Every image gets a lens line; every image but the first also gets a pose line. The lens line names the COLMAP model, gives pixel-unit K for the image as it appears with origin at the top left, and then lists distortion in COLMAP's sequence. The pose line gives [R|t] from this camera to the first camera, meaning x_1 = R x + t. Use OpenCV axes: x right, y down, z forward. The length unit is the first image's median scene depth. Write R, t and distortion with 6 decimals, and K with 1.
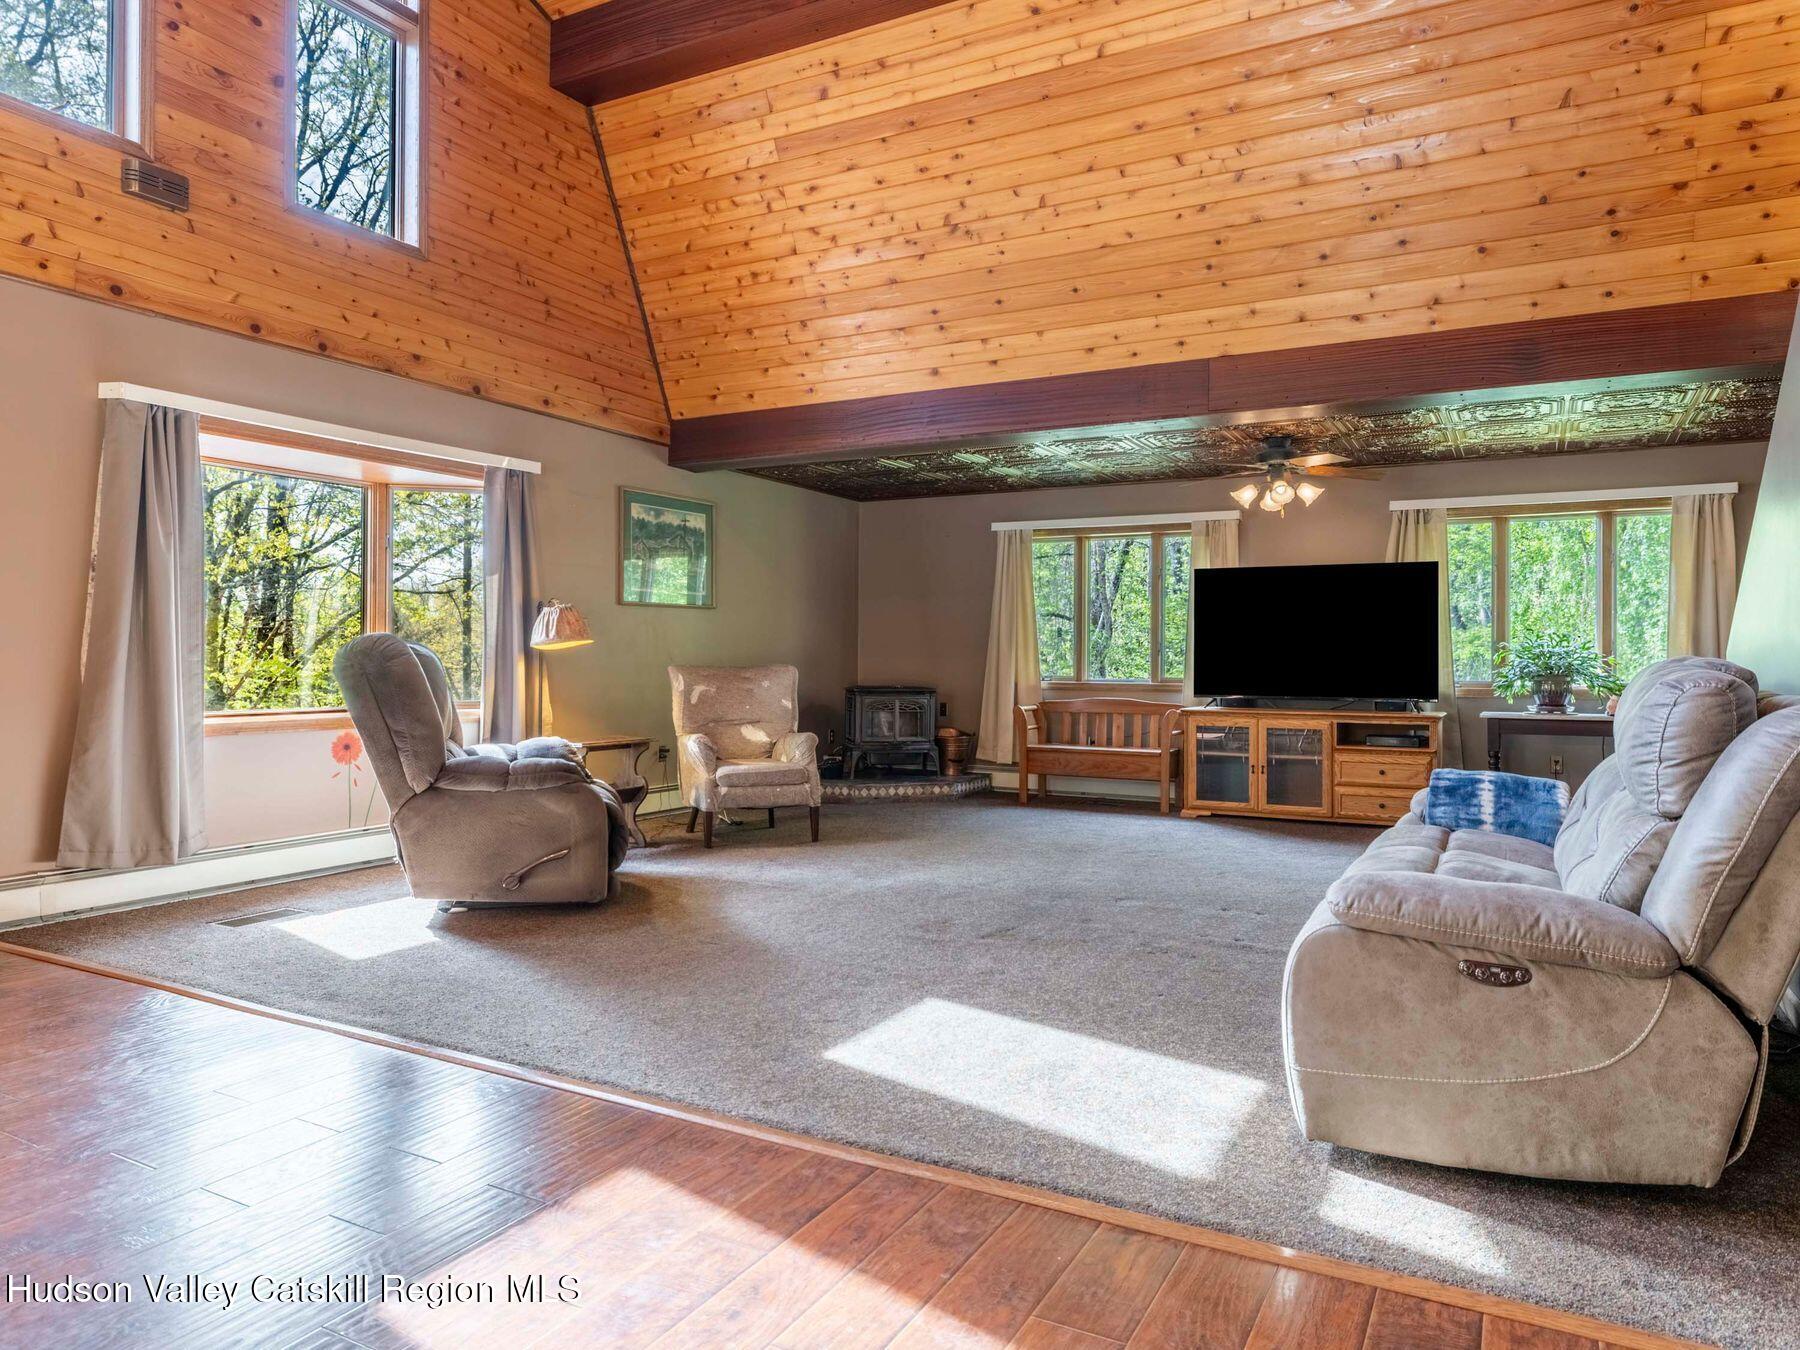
lens RADIAL K [[1262.9, 0, 902.4], [0, 1262.9, 665.6], [0, 0, 1]] dist [0.002778, -0.003360]
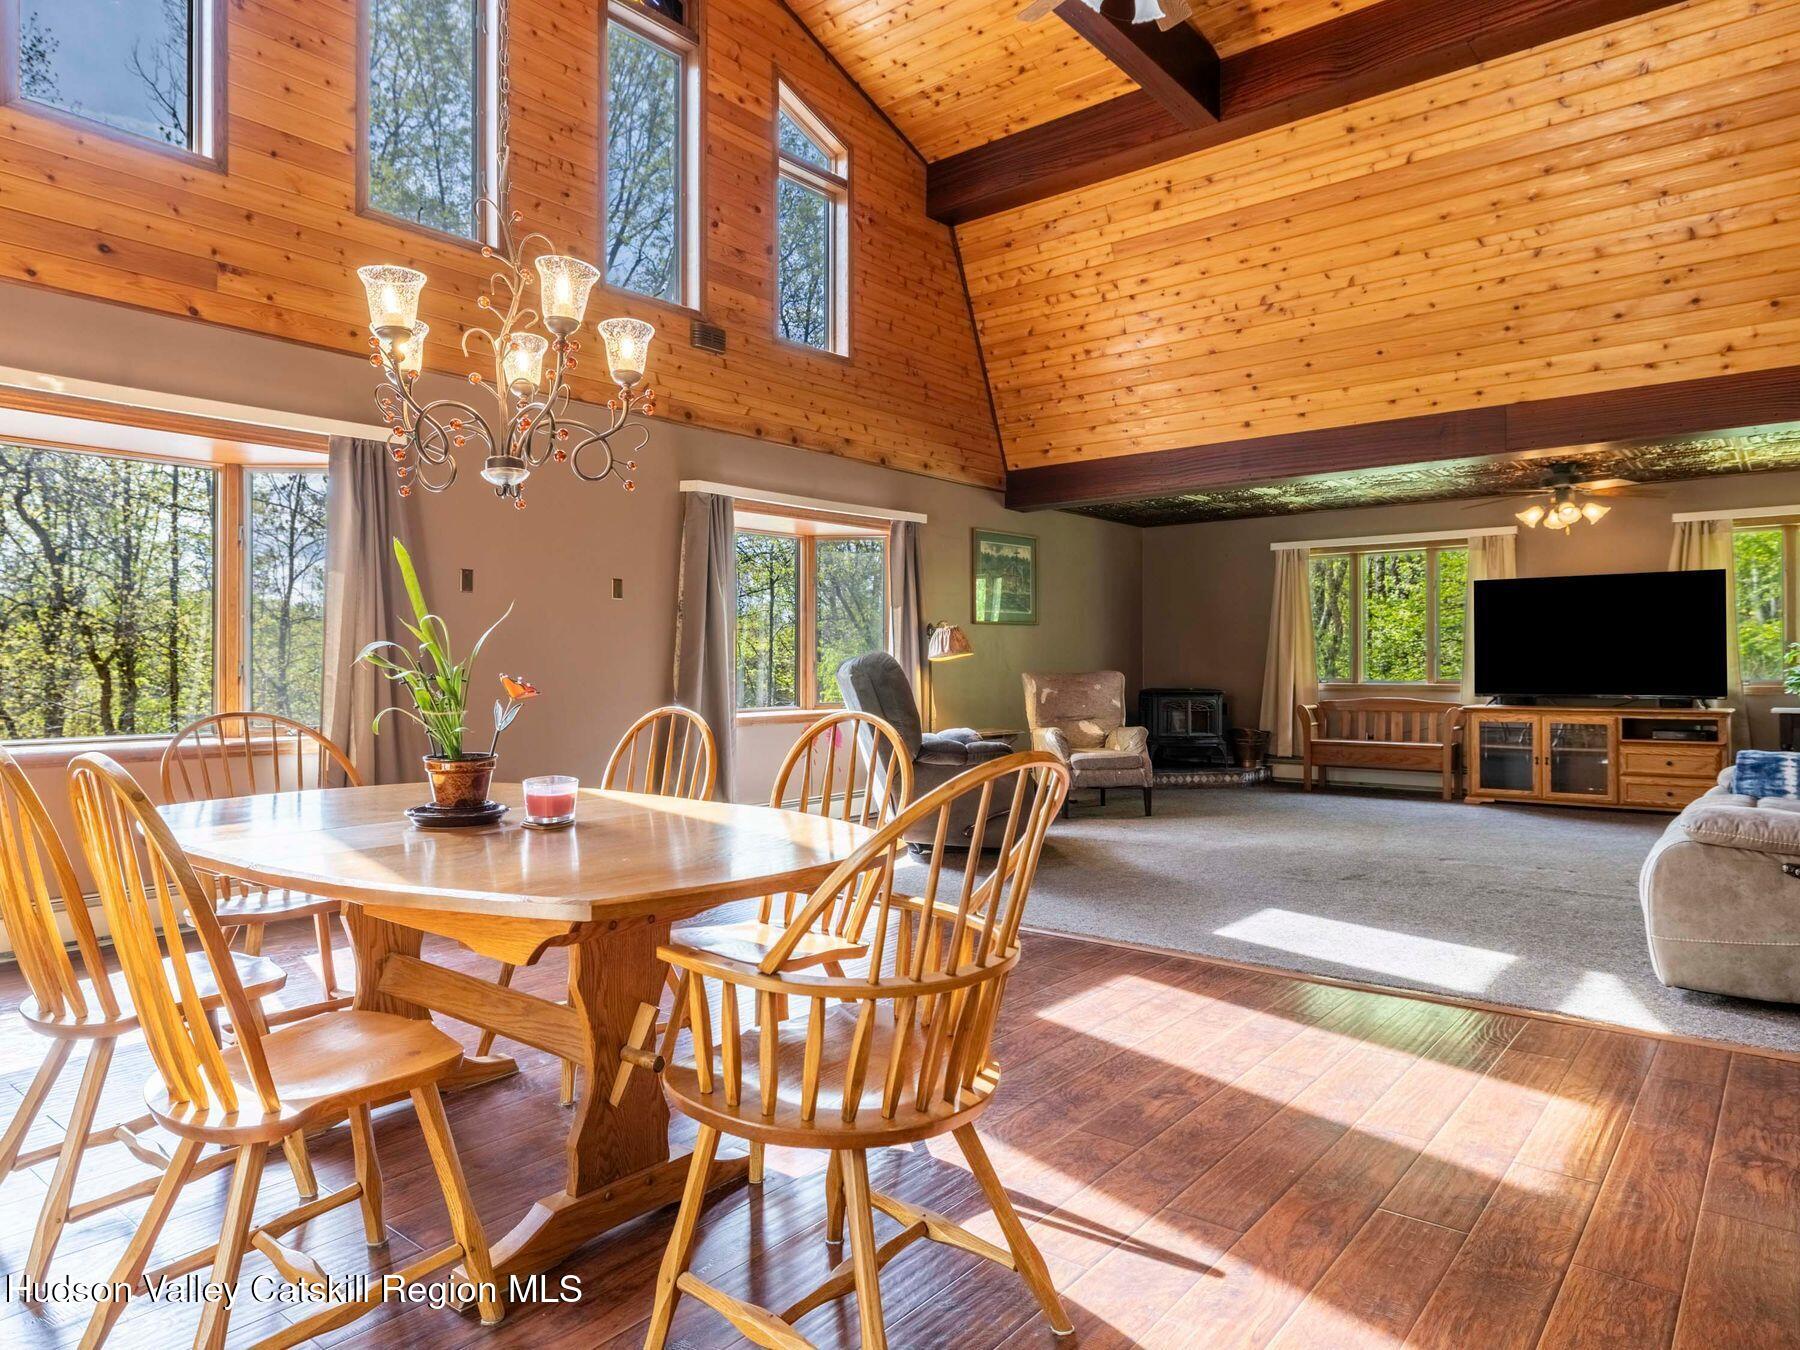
lens RADIAL K [[1137.7, 0, 893.5], [0, 1137.7, 674.7], [0, 0, 1]] dist [0.001009, -0.003173]
pose [[0.975312, -0.009590, -0.220621, -0.069133], [0.010141, 0.999948, 0.001365, -0.000875], [0.220597, -0.003569, 0.975359, -0.131105]]
